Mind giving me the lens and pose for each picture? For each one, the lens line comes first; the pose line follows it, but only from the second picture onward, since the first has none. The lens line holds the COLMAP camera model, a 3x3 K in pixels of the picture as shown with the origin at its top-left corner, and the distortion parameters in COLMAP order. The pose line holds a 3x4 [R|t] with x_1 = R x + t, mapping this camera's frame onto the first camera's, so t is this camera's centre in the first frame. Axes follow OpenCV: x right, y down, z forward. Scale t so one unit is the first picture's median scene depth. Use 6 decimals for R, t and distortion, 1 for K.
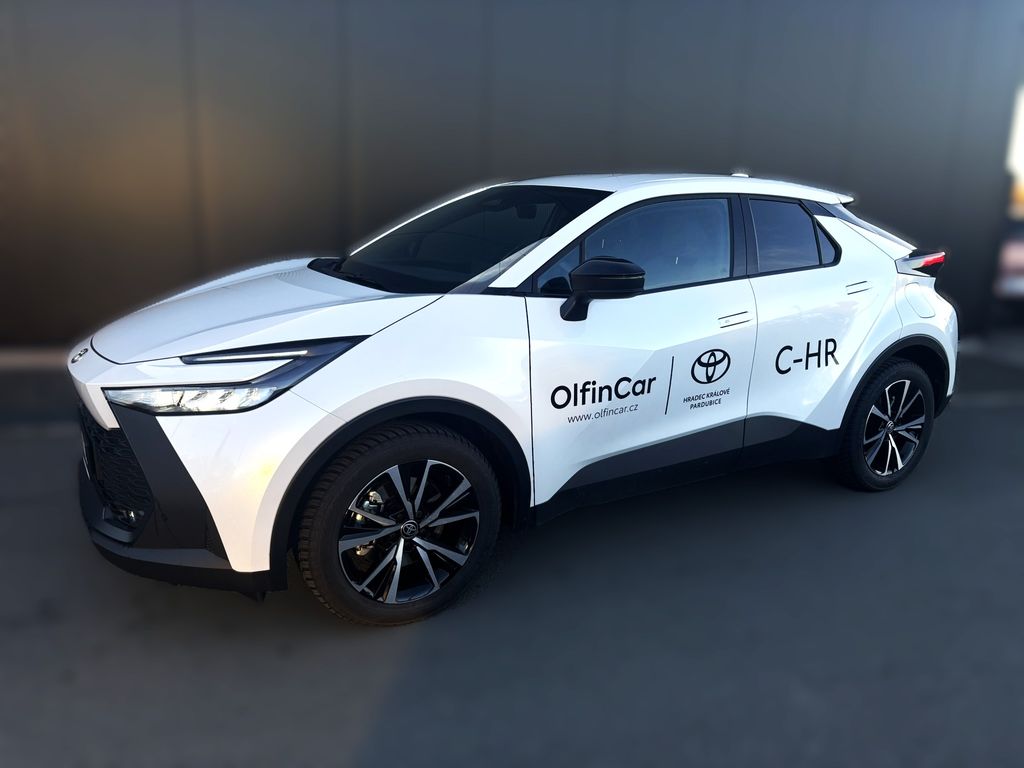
lens RADIAL K [[772.4, 0, 516.6], [0, 772.4, 381.2], [0, 0, 1]] dist [0.113450, -0.229510]
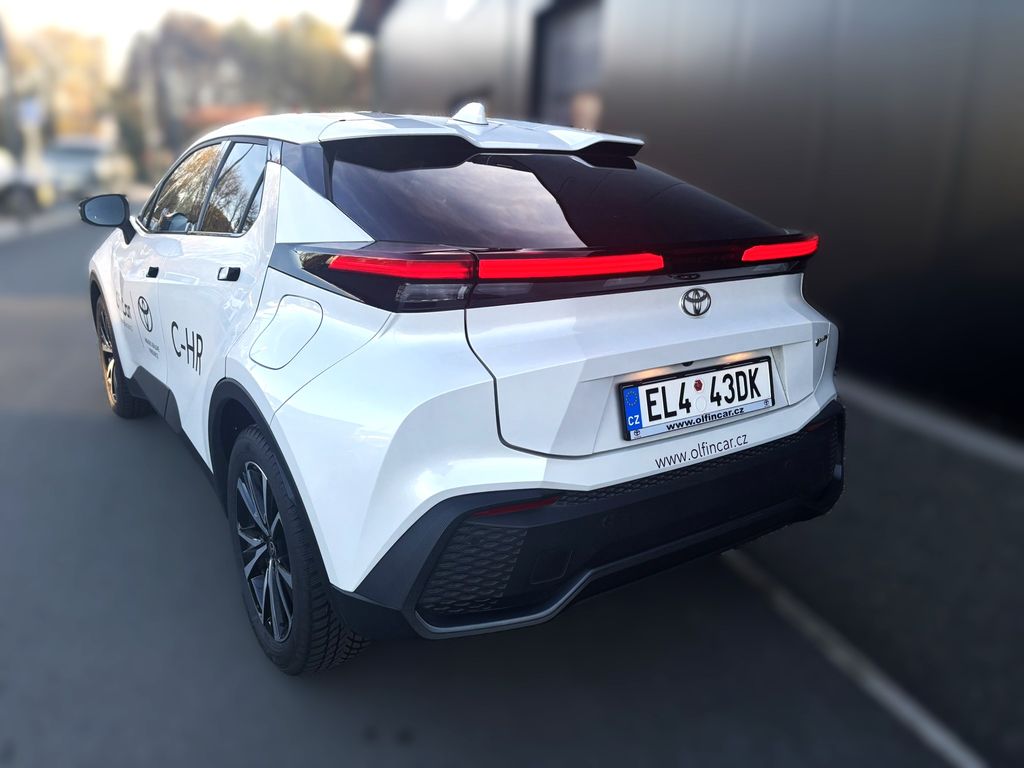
lens RADIAL K [[772.4, 0, 516.6], [0, 772.4, 381.2], [0, 0, 1]] dist [0.113450, -0.229510]
pose [[0.047934, 0.236487, -0.970452, 1.359625], [-0.247392, 0.944108, 0.217848, -0.293614], [0.967729, 0.229639, 0.103760, 1.485203]]
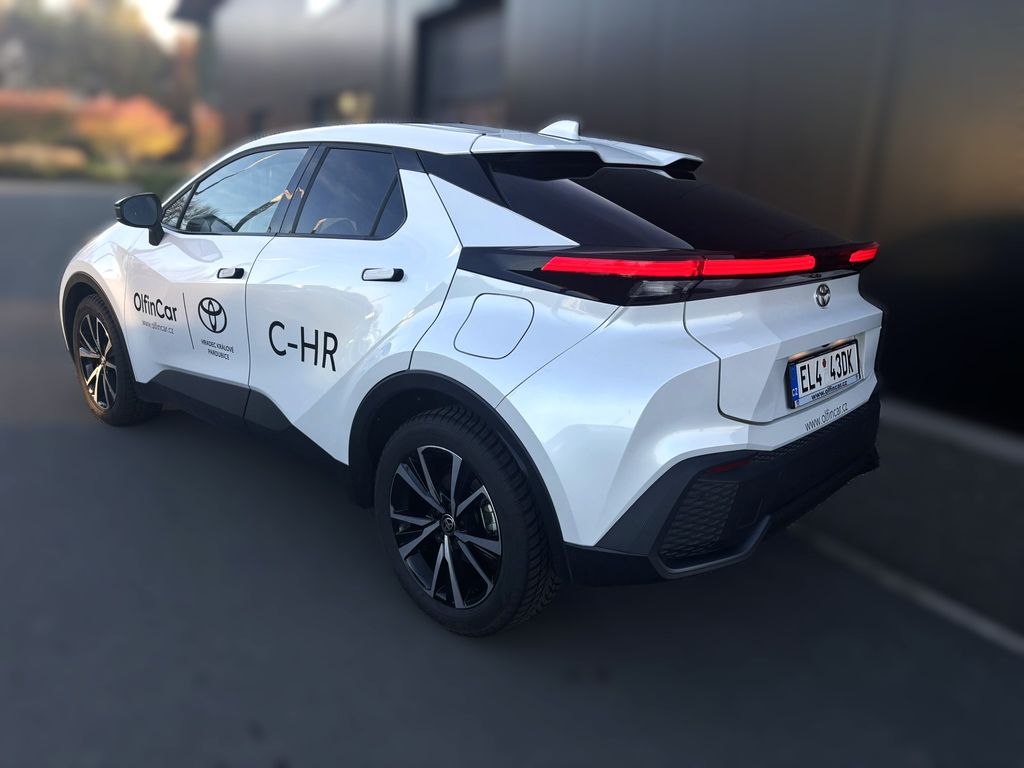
lens RADIAL K [[782.8, 0, 512.0], [0, 782.8, 384.0], [0, 0, 1]] dist [0.011411, -0.000076]
pose [[0.264868, 0.232468, -0.935844, 1.412560], [-0.257710, 0.952270, 0.163609, -0.213348], [0.929209, 0.197841, 0.312135, 1.147727]]
